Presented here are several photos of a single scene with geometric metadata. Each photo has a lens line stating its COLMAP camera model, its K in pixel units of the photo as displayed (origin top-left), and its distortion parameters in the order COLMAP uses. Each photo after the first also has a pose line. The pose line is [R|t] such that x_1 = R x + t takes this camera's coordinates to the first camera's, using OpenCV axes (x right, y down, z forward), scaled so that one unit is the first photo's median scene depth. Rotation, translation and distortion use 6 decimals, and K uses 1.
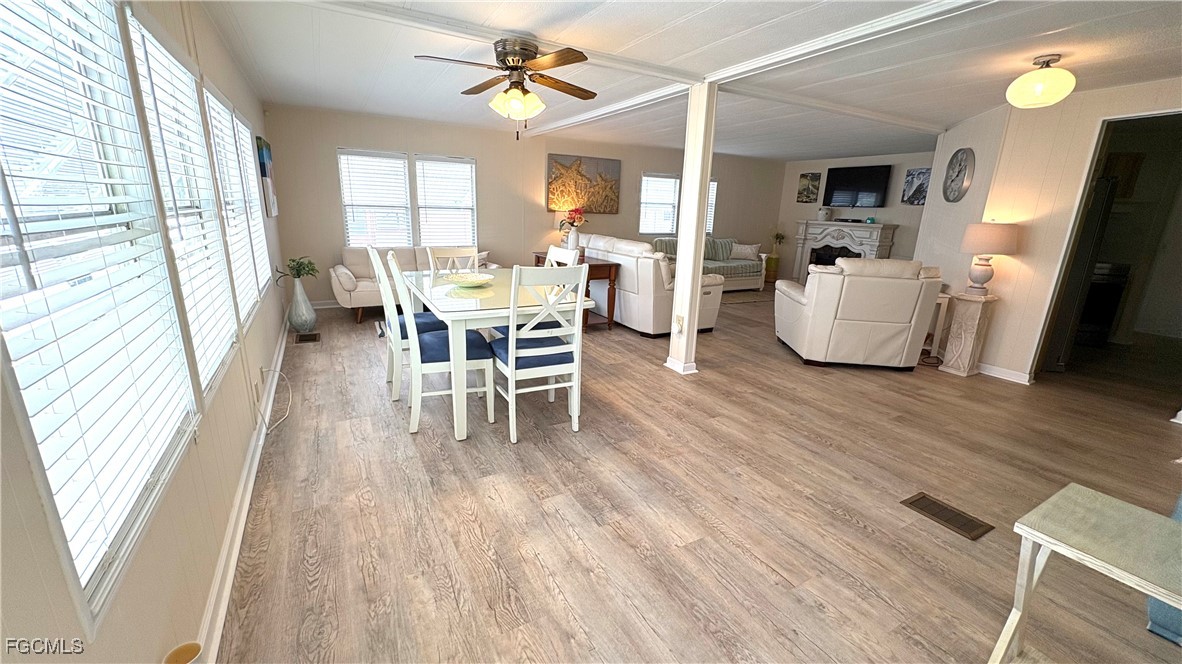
lens RADIAL K [[469.0, 0, 594.0], [0, 469.0, 332.3], [0, 0, 1]] dist [-0.000356, -0.000204]
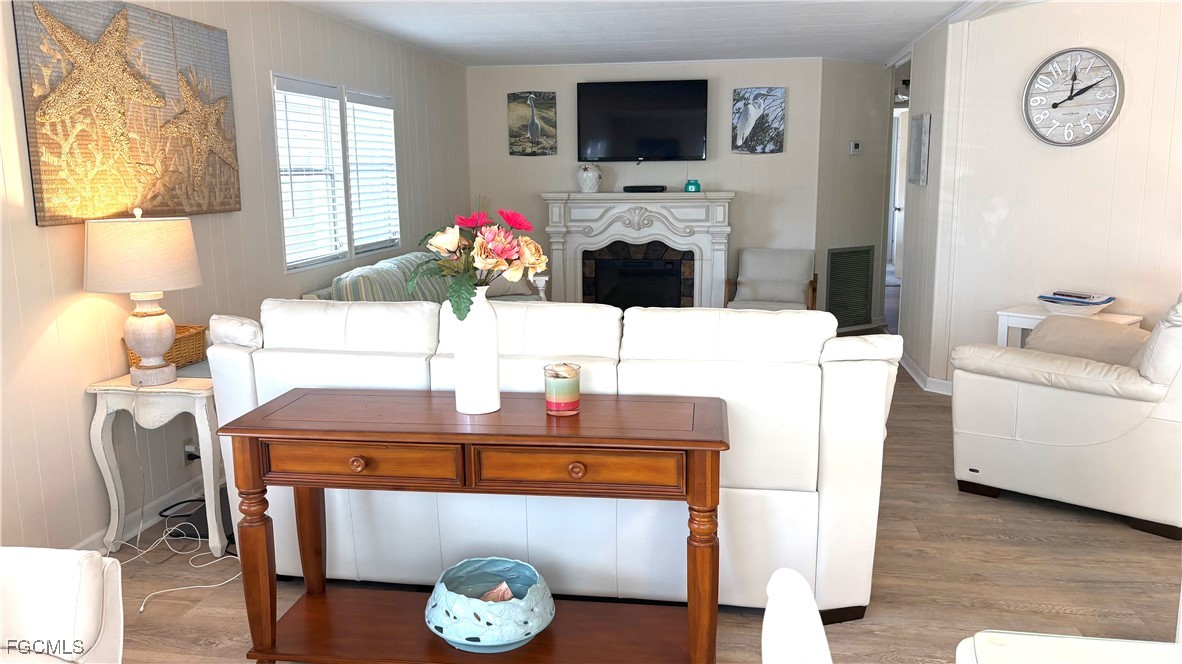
lens RADIAL K [[893.3, 0, 582.4], [0, 893.3, 330.8], [0, 0, 1]] dist [0.113628, -0.132010]
pose [[0.628920, -0.178110, 0.756794, -0.267584], [0.232827, 0.971879, 0.035242, -0.153945], [-0.741789, 0.154038, 0.652703, 0.494983]]
